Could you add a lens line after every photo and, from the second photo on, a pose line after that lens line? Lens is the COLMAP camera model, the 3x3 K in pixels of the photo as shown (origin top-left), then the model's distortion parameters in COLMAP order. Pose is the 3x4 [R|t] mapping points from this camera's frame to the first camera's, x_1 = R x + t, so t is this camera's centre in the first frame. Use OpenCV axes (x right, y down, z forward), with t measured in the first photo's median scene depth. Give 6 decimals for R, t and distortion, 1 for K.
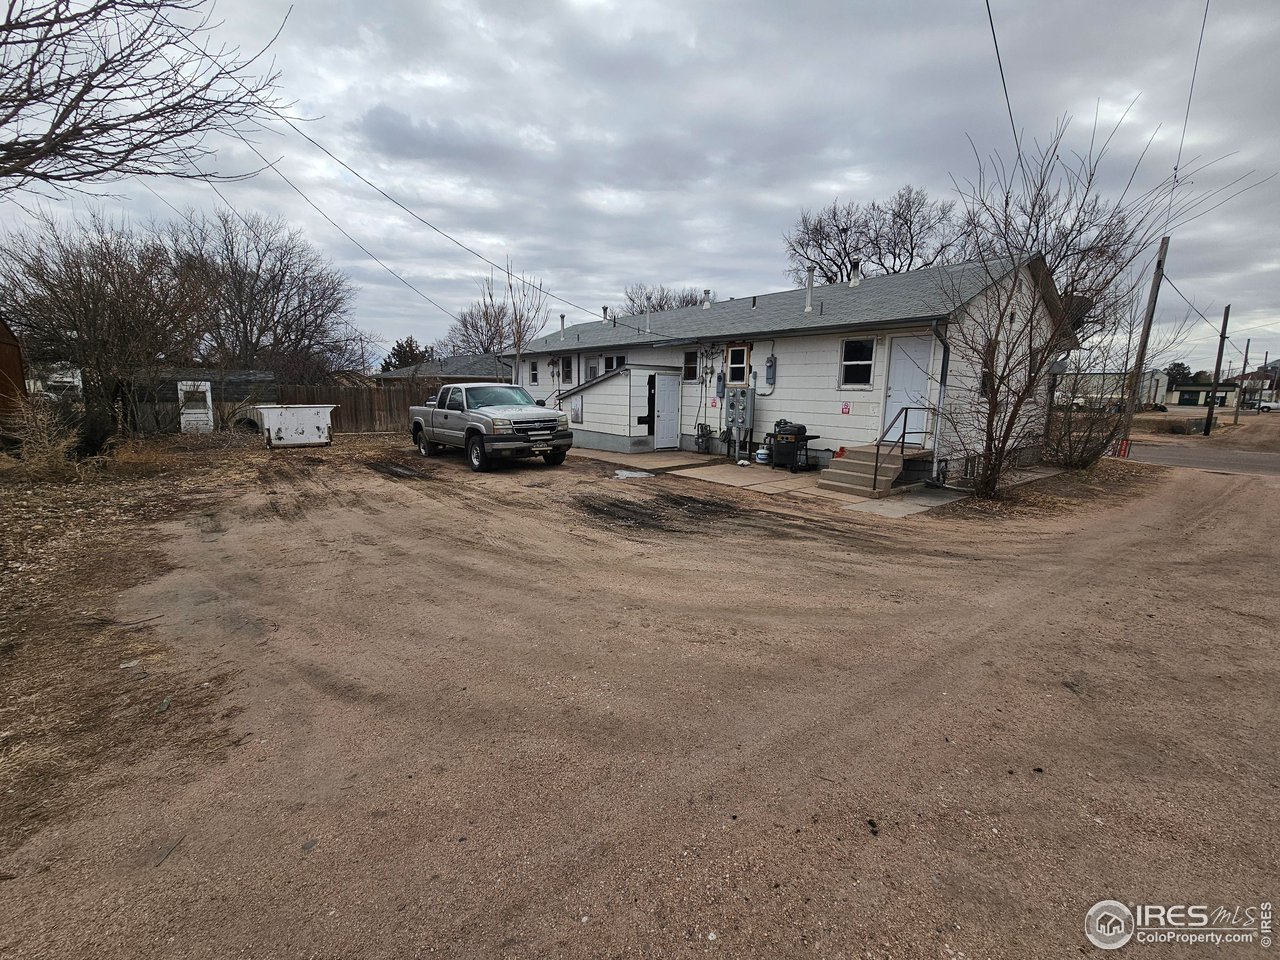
lens RADIAL K [[527.2, 0, 646.6], [0, 527.2, 476.8], [0, 0, 1]] dist [0.001601, 0.000155]
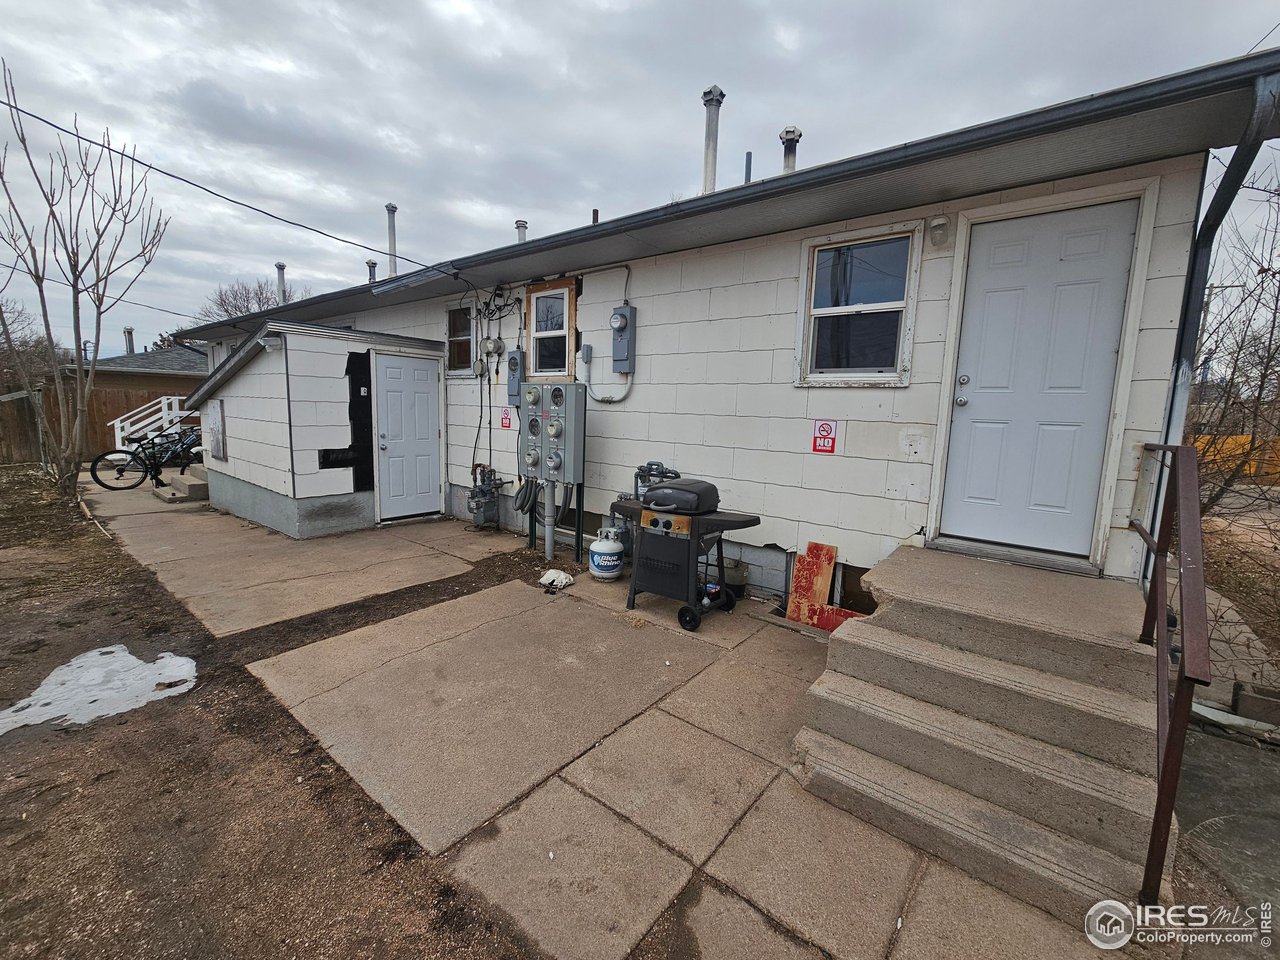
lens RADIAL K [[527.2, 0, 646.6], [0, 527.2, 476.8], [0, 0, 1]] dist [0.001601, 0.000155]
pose [[0.973099, -0.013046, 0.230016, 0.152148], [0.020647, 0.999316, -0.030671, -0.081161], [-0.229458, 0.034595, 0.972703, 0.582034]]
